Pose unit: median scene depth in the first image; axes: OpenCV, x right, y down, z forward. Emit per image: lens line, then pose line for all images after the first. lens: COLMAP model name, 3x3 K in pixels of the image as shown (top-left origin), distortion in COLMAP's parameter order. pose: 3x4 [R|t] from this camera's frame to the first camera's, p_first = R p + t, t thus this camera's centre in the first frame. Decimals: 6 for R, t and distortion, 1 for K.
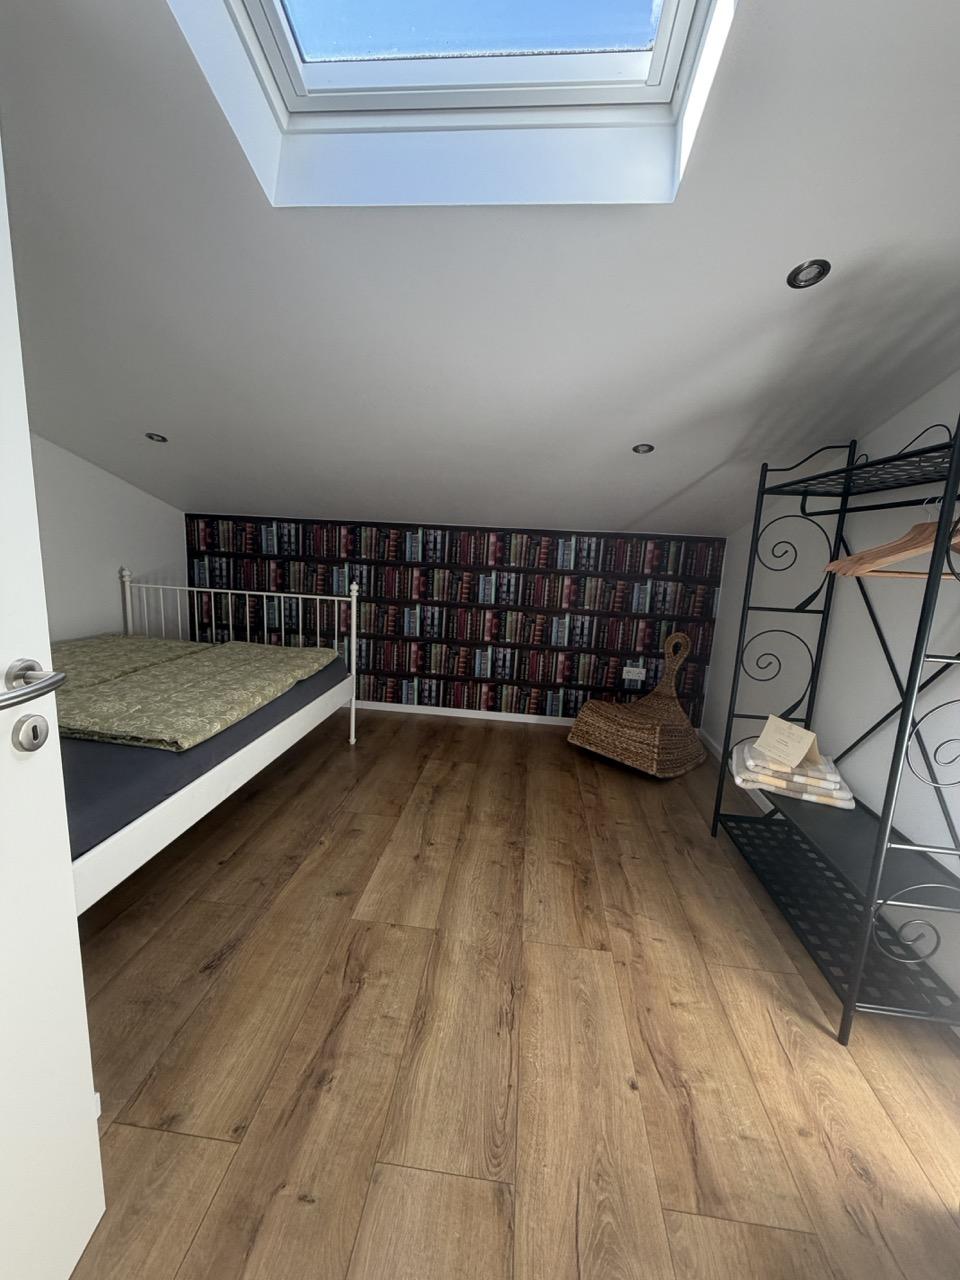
lens RADIAL K [[510.2, 0, 480.7], [0, 510.2, 635.3], [0, 0, 1]] dist [-0.000856, 0.000293]
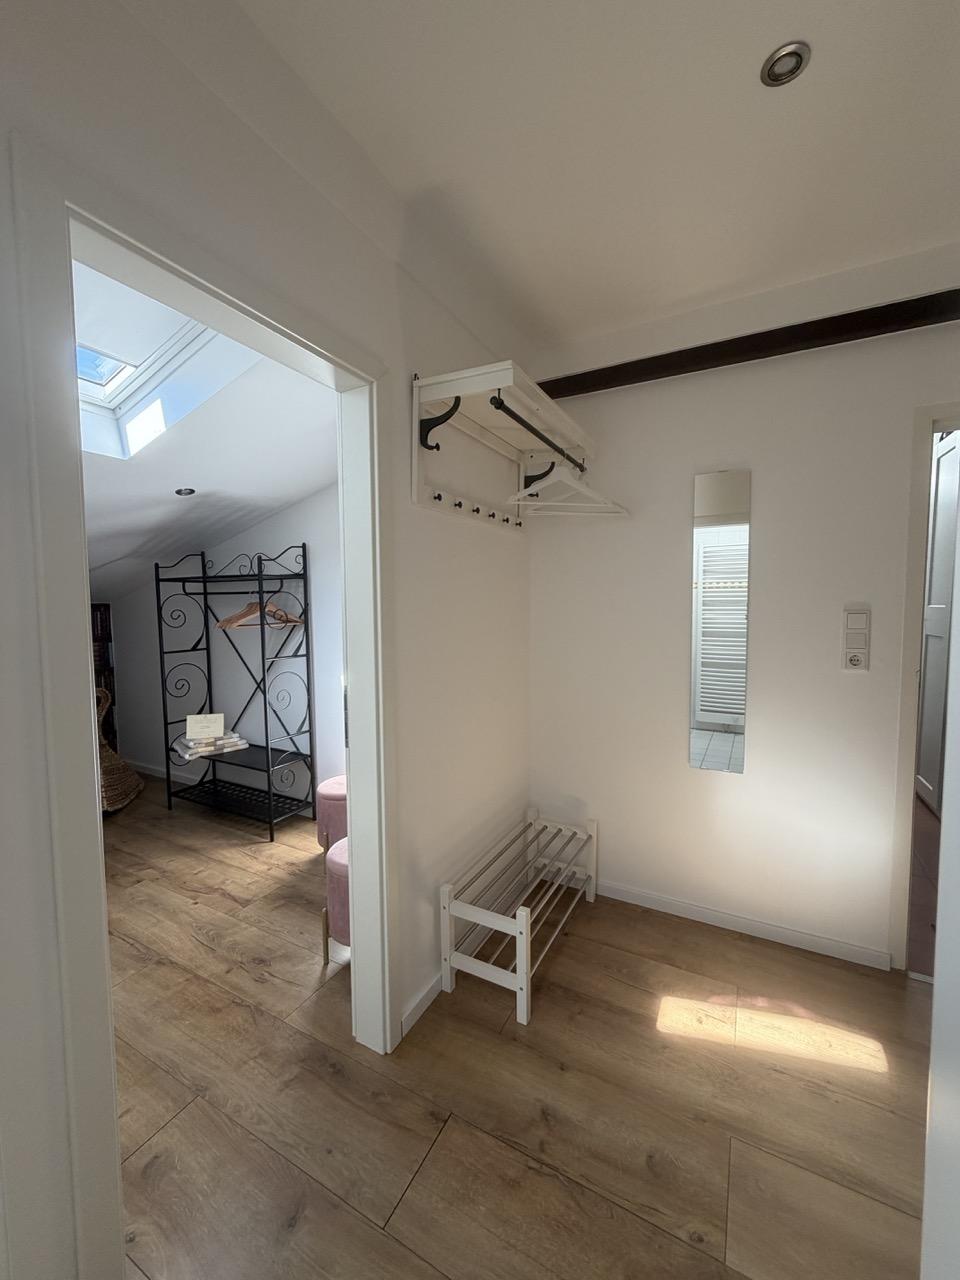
lens RADIAL K [[510.2, 0, 480.7], [0, 510.2, 635.3], [0, 0, 1]] dist [-0.000856, 0.000293]
pose [[0.380240, -0.113827, 0.917857, -0.537414], [0.190995, 0.980671, 0.042493, 0.012577], [-0.904952, 0.159148, 0.394630, -0.506490]]
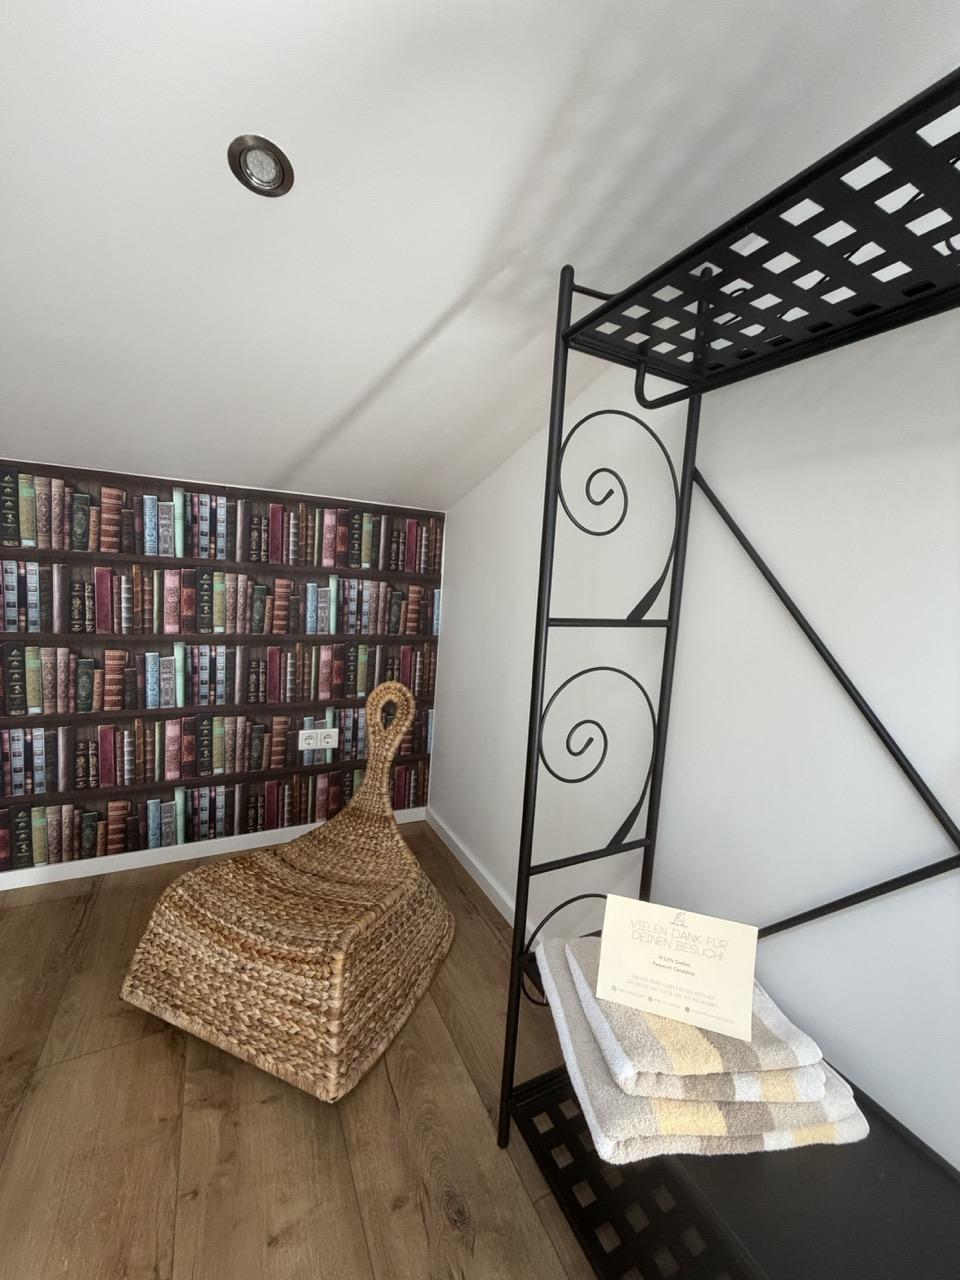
lens RADIAL K [[510.2, 0, 480.7], [0, 510.2, 635.3], [0, 0, 1]] dist [-0.000856, 0.000293]
pose [[0.841071, -0.058777, 0.537722, 0.252720], [0.072340, 0.997371, -0.004130, -0.045083], [-0.536066, 0.042372, 0.843112, 0.681878]]
